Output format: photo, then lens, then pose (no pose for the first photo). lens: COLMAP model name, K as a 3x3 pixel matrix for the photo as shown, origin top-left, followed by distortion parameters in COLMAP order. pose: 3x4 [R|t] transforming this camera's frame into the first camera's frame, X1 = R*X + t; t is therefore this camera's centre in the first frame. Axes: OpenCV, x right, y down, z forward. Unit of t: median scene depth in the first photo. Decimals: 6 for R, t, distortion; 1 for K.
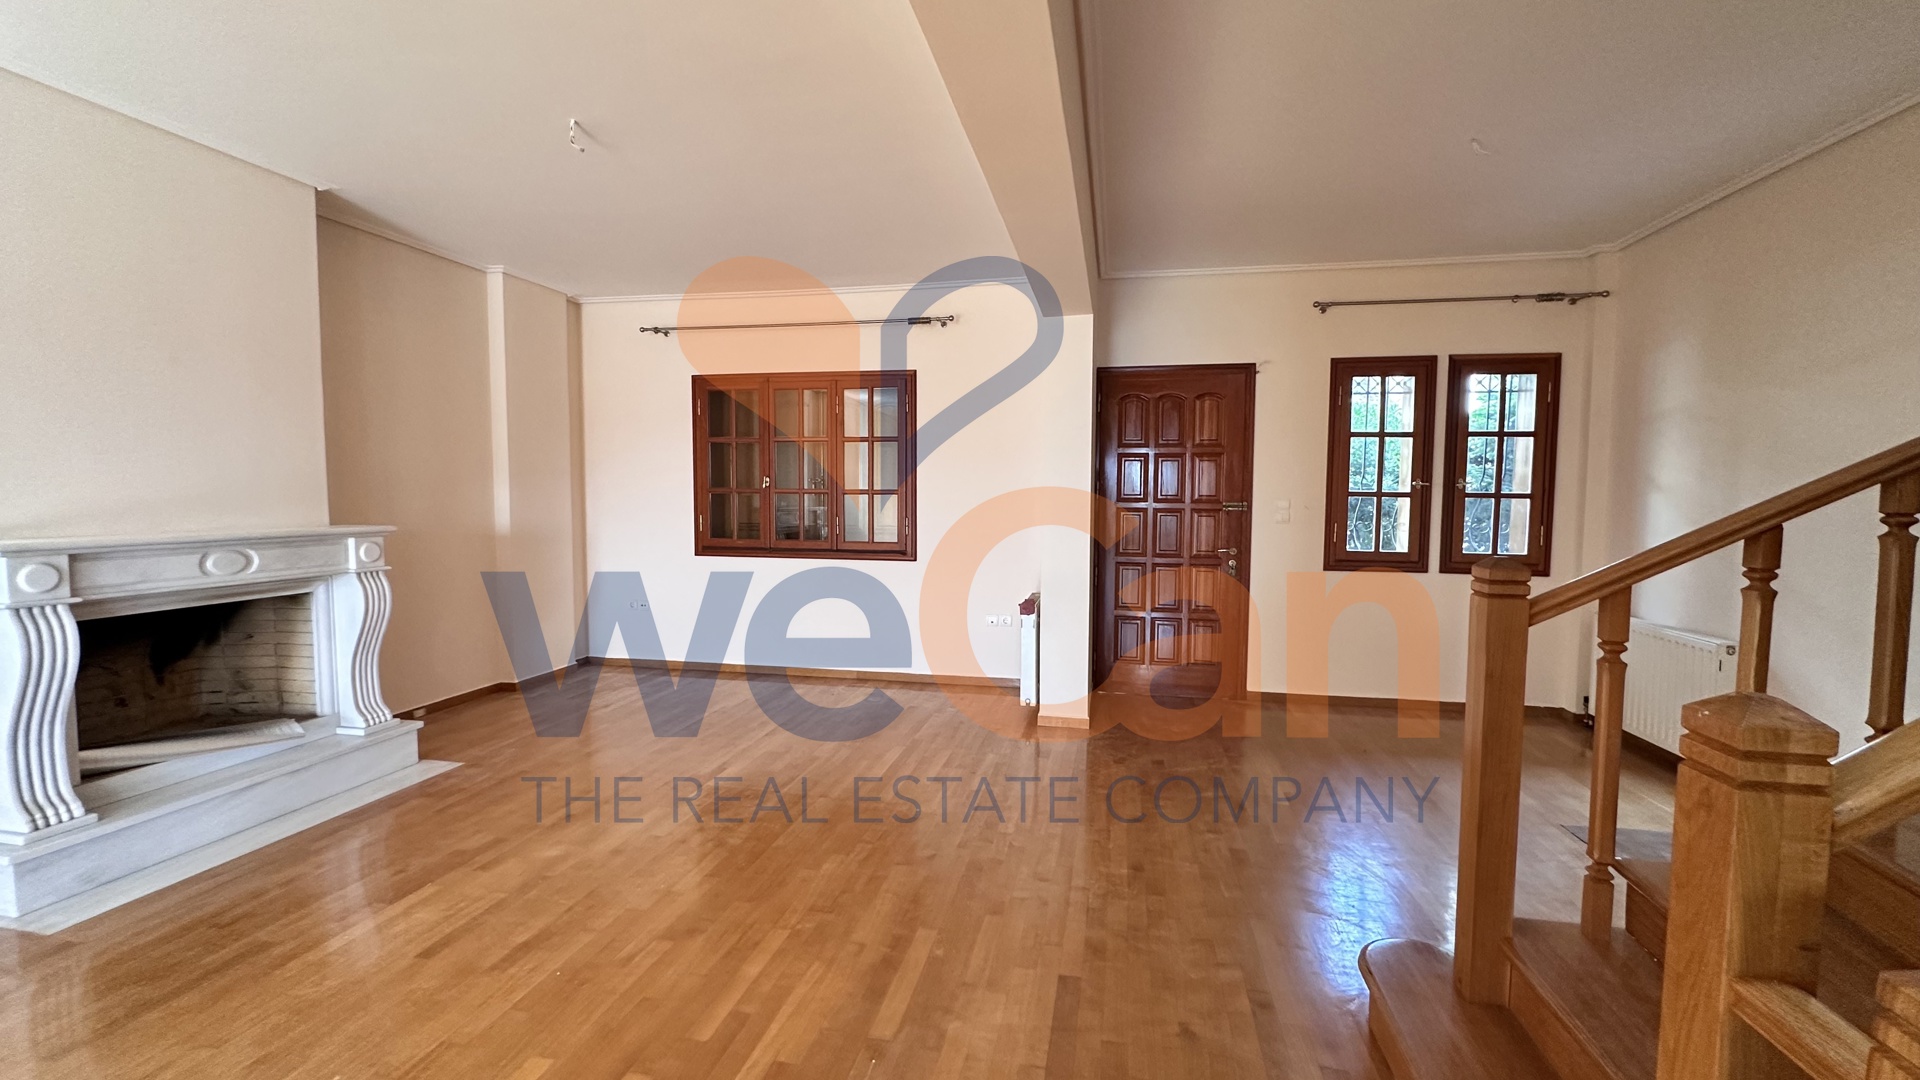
lens RADIAL K [[766.8, 0, 960.0], [0, 766.8, 540.0], [0, 0, 1]] dist [-0.001675, -0.000301]
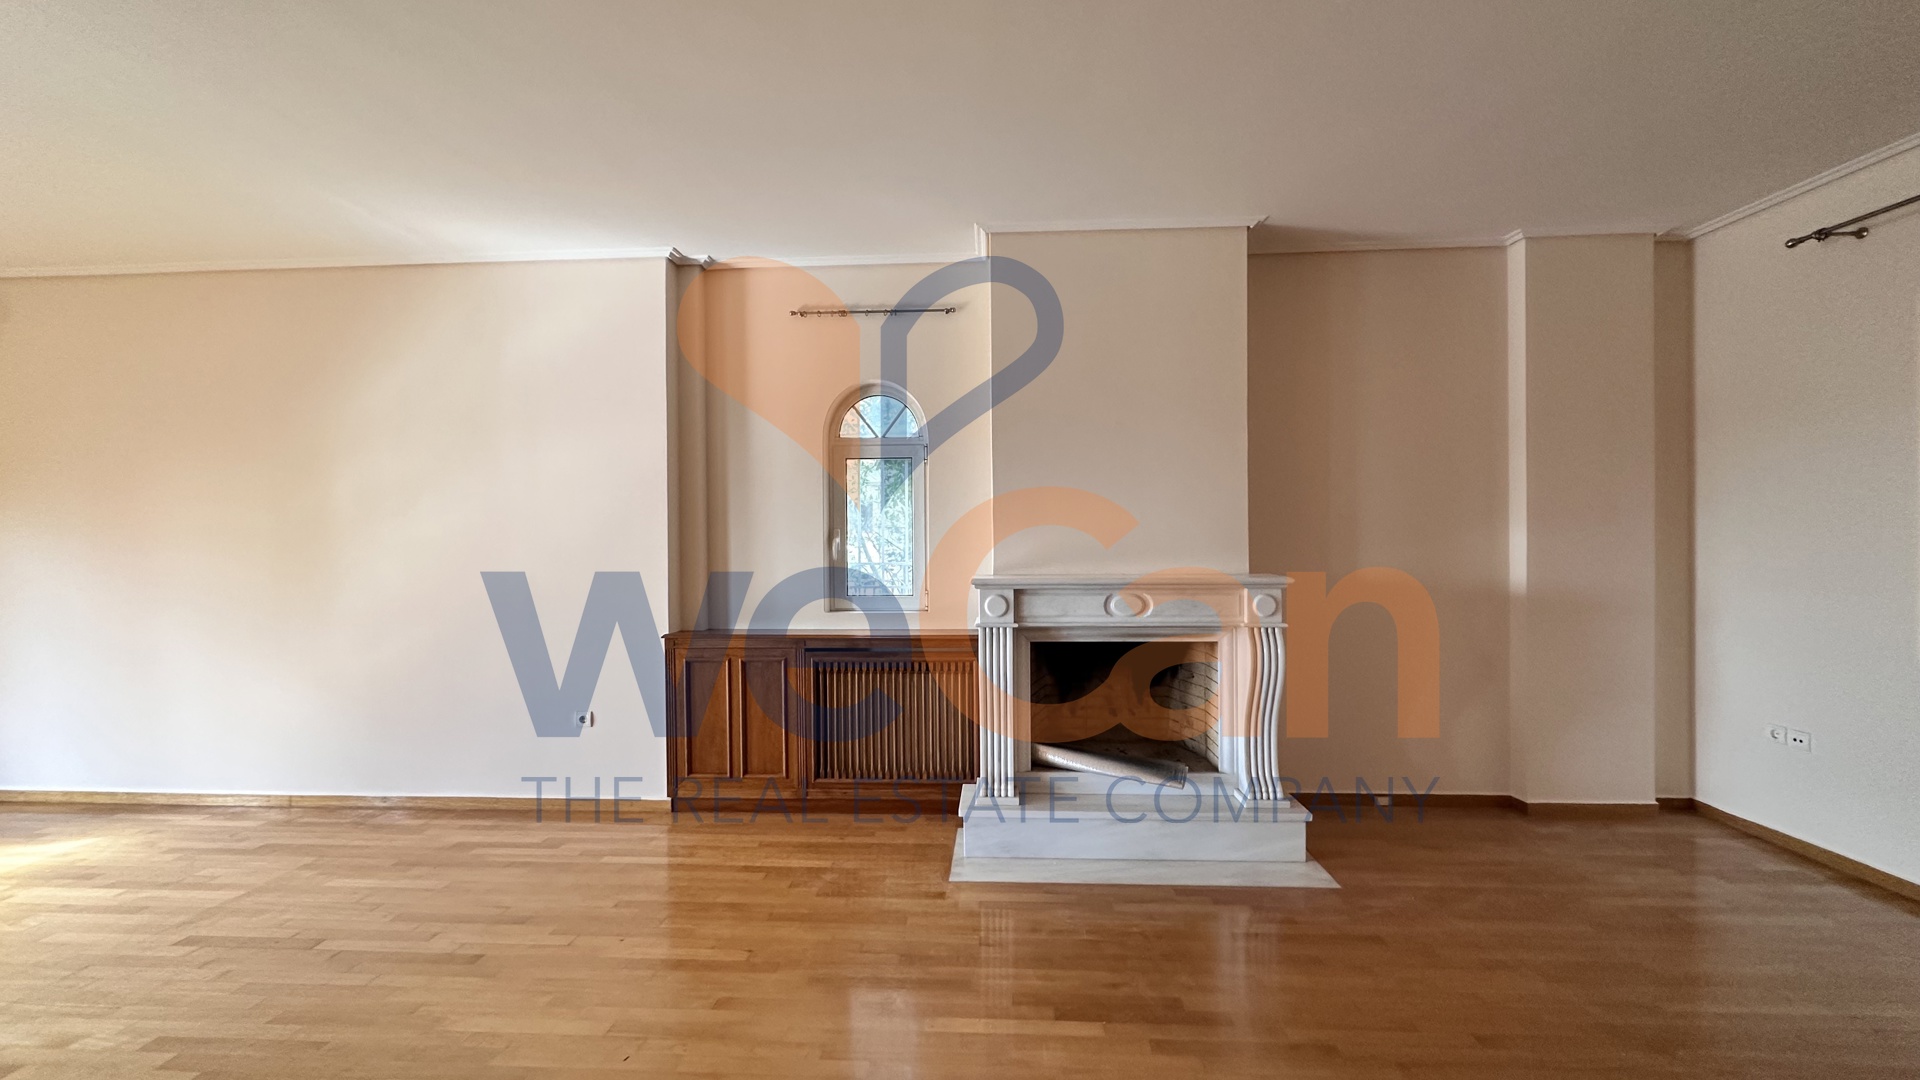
lens RADIAL K [[766.8, 0, 960.0], [0, 766.8, 540.0], [0, 0, 1]] dist [-0.001675, -0.000301]
pose [[0.146675, -0.000309, -0.989185, 0.052313], [-0.054147, 0.998498, -0.008341, -0.026271], [0.987702, 0.054785, 0.146438, 0.390530]]
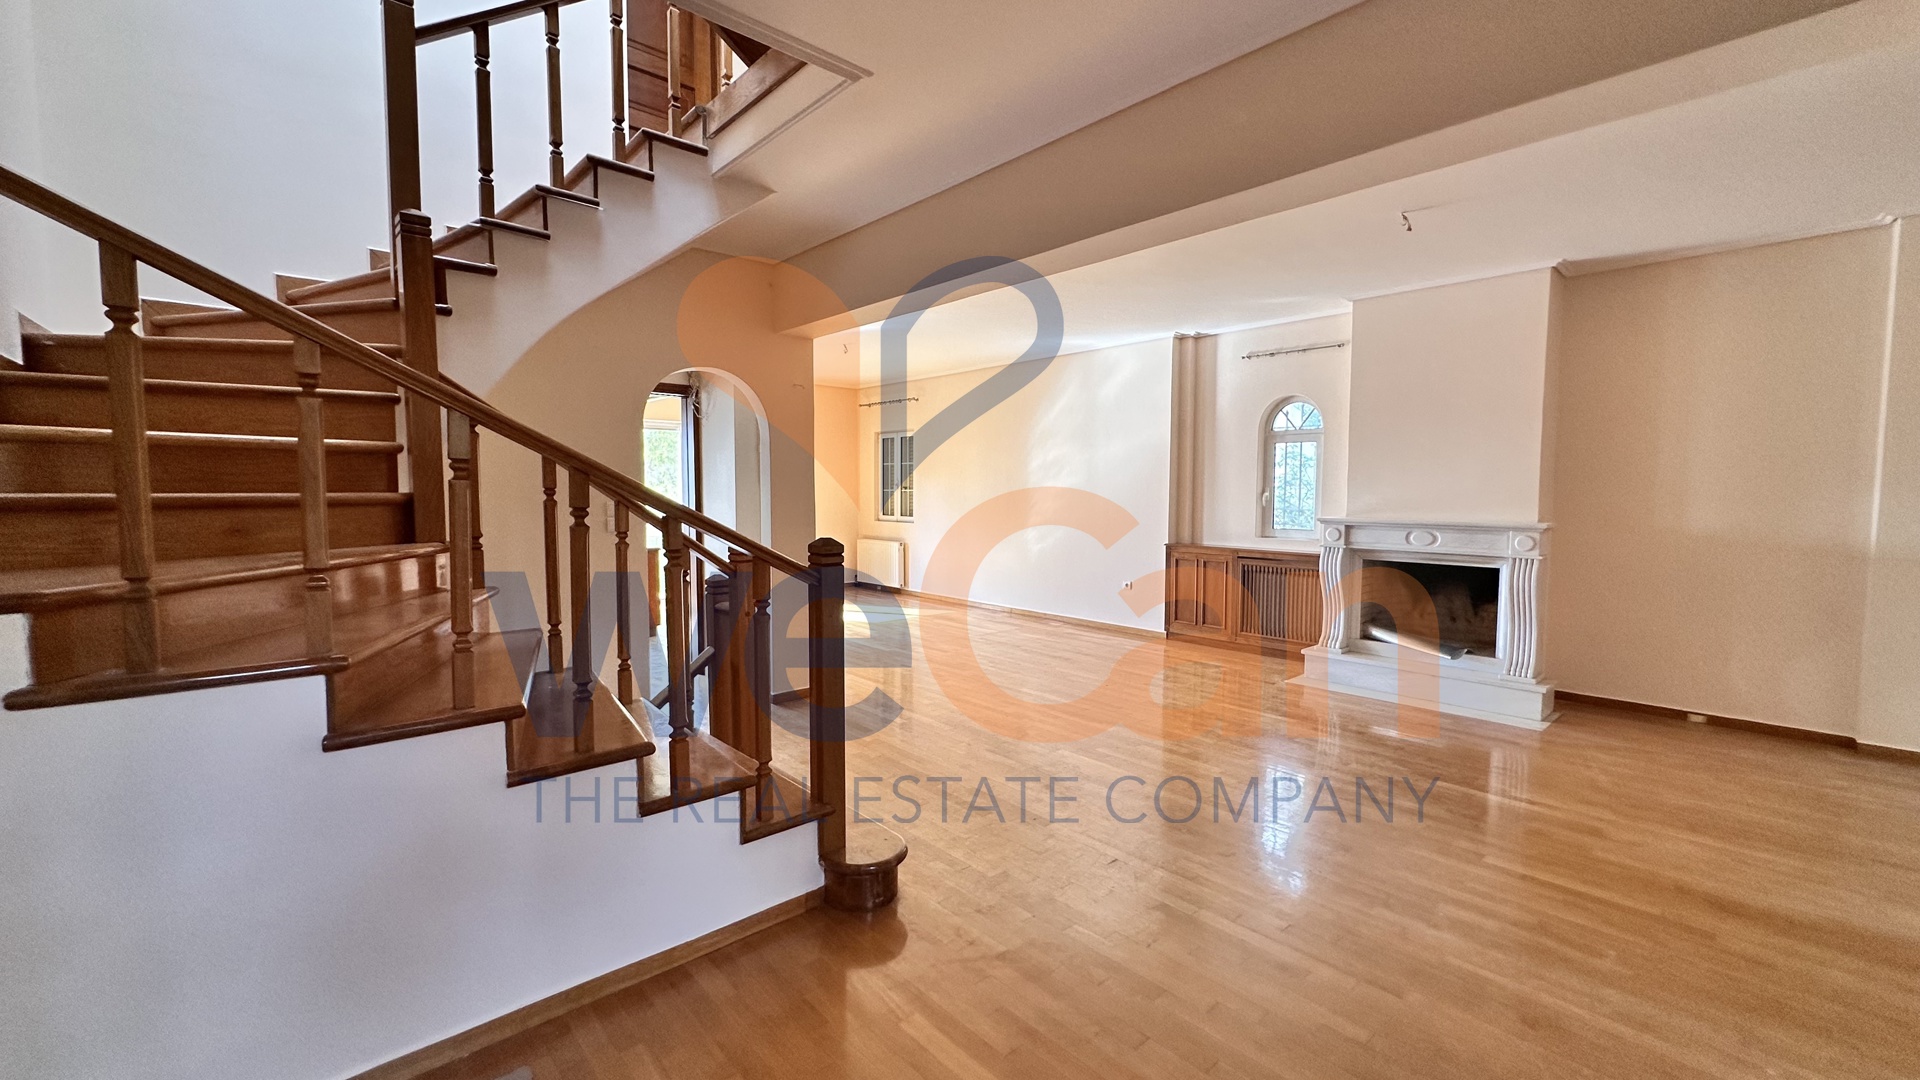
lens RADIAL K [[766.8, 0, 960.0], [0, 766.8, 540.0], [0, 0, 1]] dist [-0.001675, -0.000301]
pose [[-0.594770, 0.044943, -0.802638, 0.643653], [-0.058931, 0.993312, 0.099288, -0.047909], [0.801733, 0.106354, -0.588144, 0.762079]]
